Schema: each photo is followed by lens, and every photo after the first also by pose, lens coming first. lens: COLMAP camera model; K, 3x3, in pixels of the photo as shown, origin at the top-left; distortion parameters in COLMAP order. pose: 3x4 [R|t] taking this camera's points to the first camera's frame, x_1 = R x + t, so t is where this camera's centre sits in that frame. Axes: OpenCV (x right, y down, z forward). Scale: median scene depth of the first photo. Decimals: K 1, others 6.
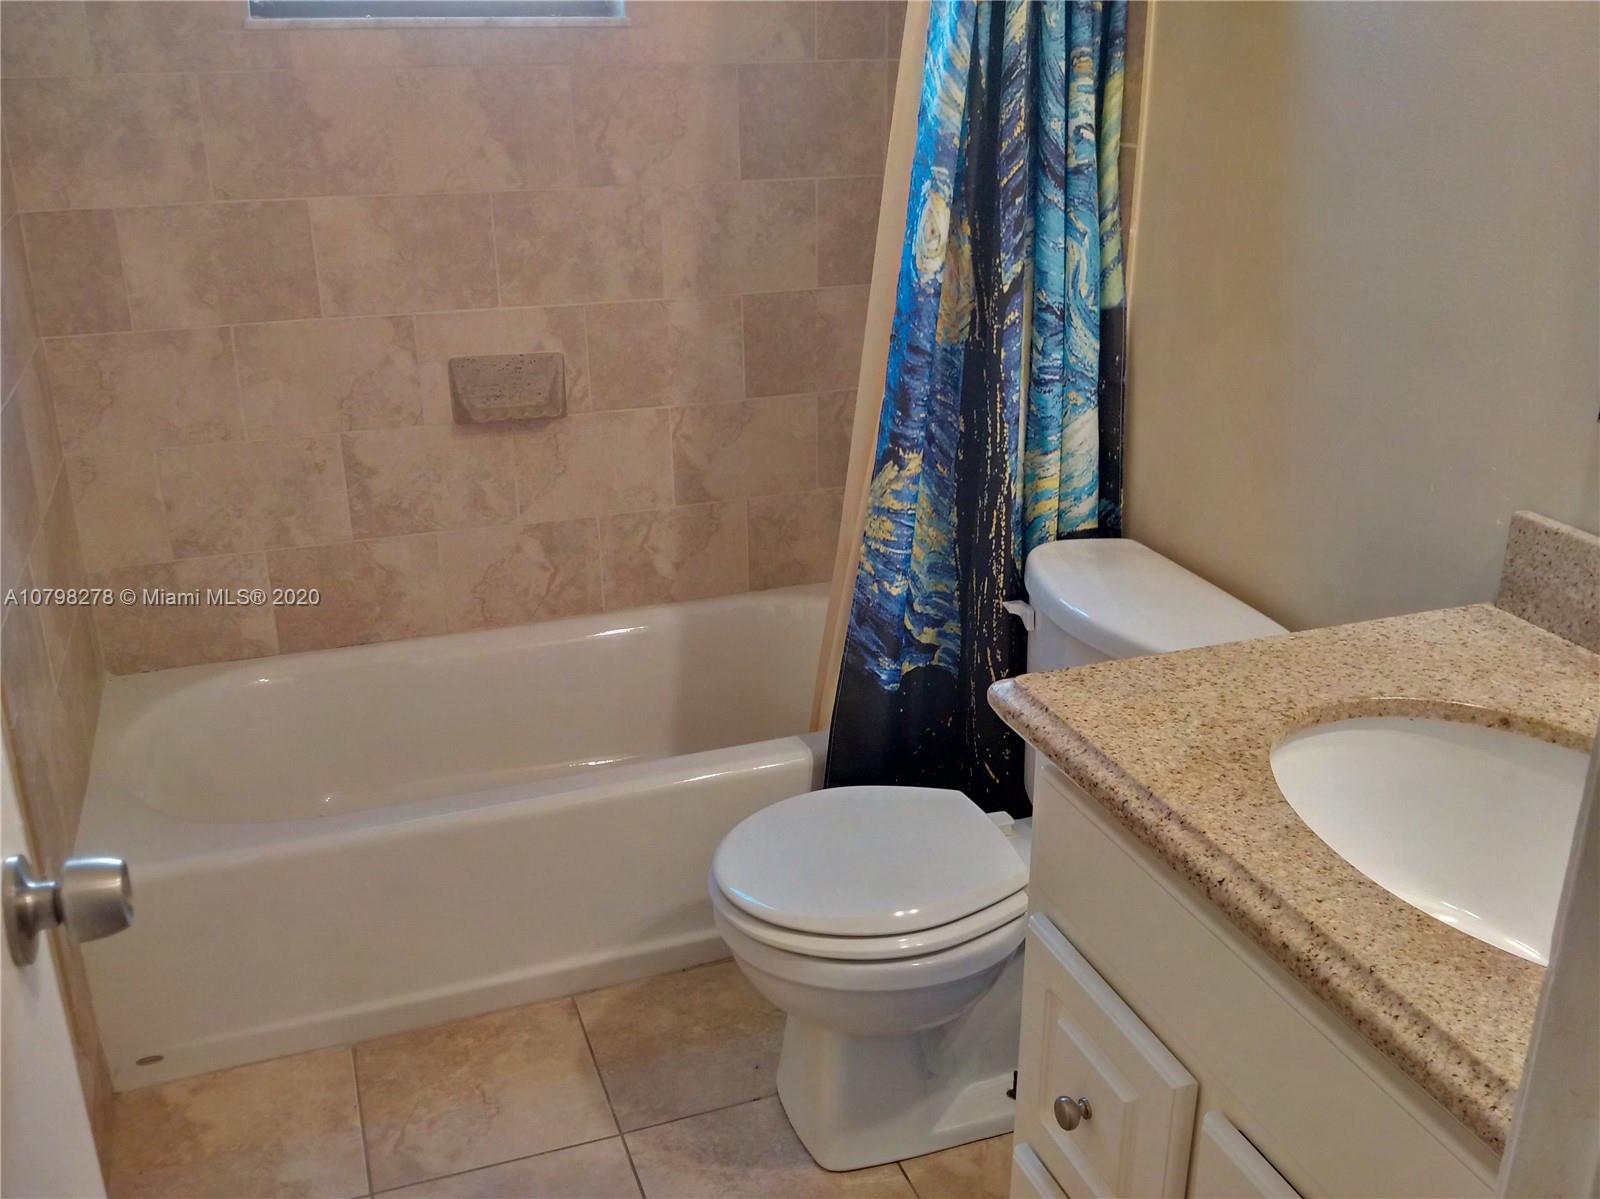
lens RADIAL K [[1459.8, 0, 782.2], [0, 1459.8, 619.6], [0, 0, 1]] dist [0.089585, -0.200035]
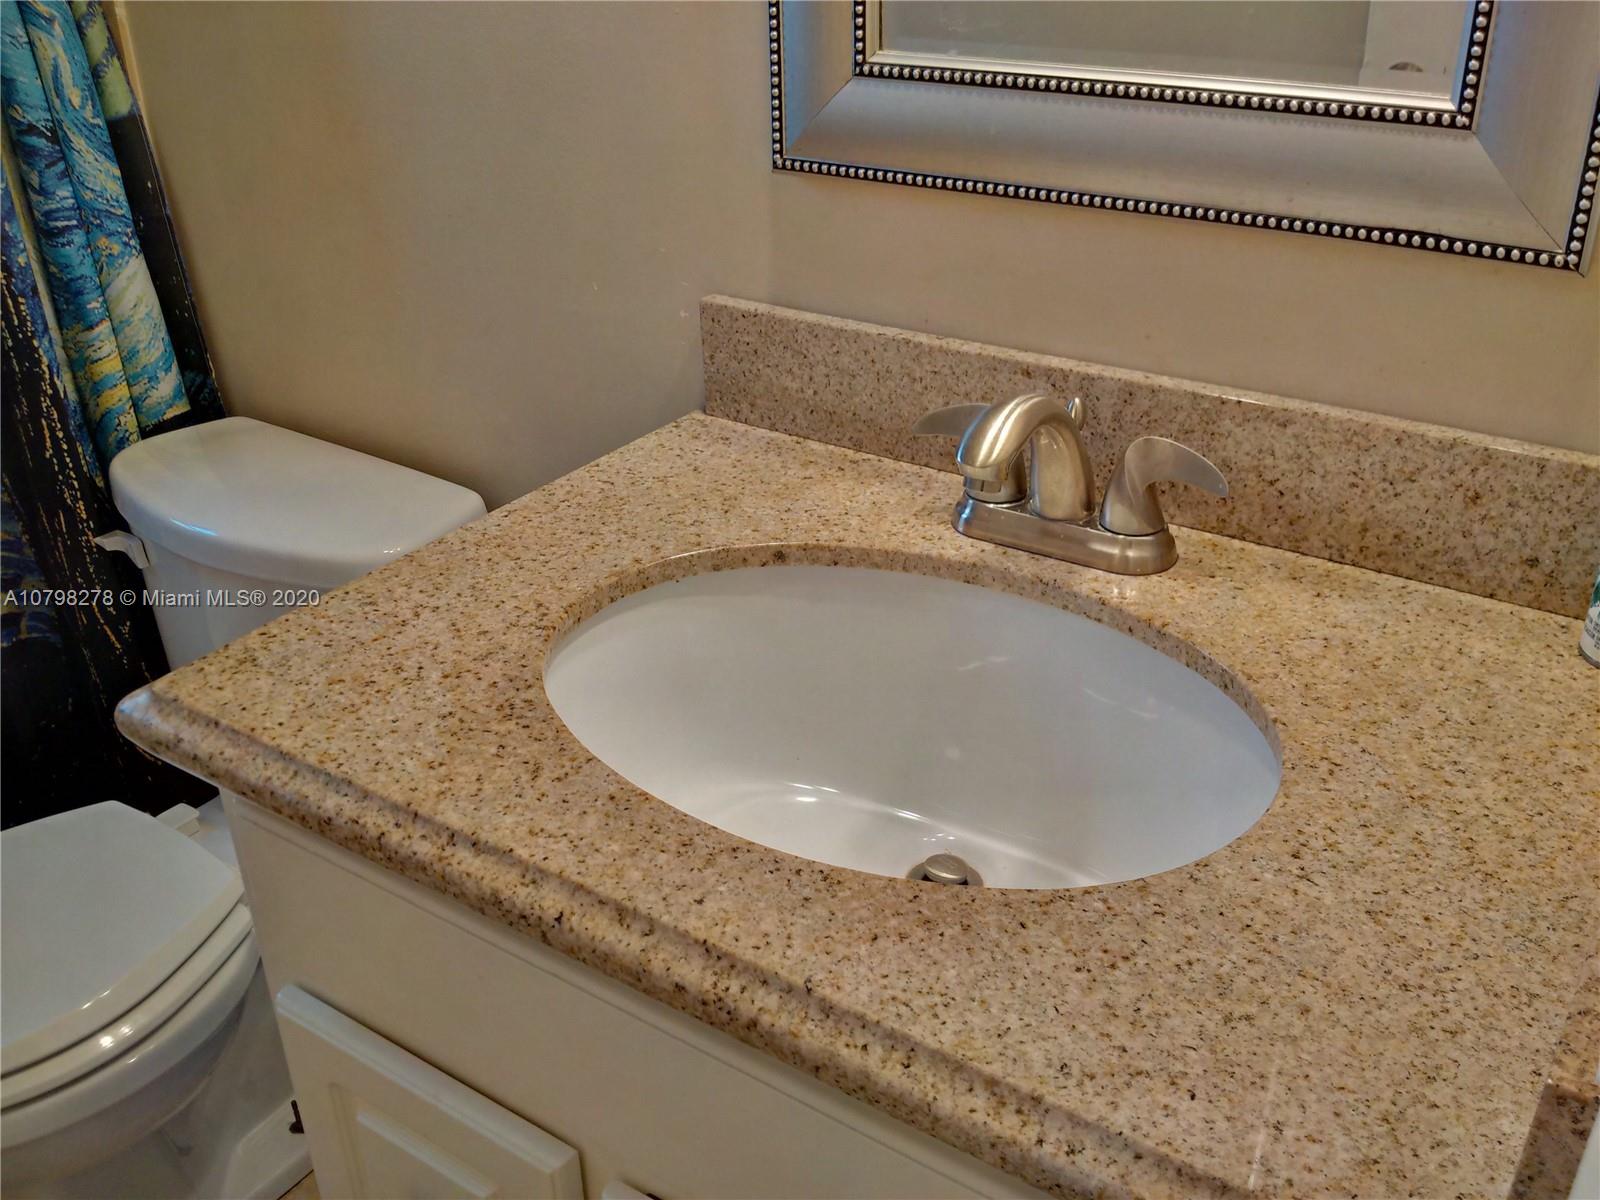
lens RADIAL K [[1459.8, 0, 782.2], [0, 1459.8, 620.1], [0, 0, 1]] dist [0.089585, -0.200035]
pose [[0.805271, -0.293915, 0.514930, 0.052767], [0.232872, 0.955478, 0.181198, -0.039358], [-0.545261, -0.026000, 0.837863, 0.277559]]
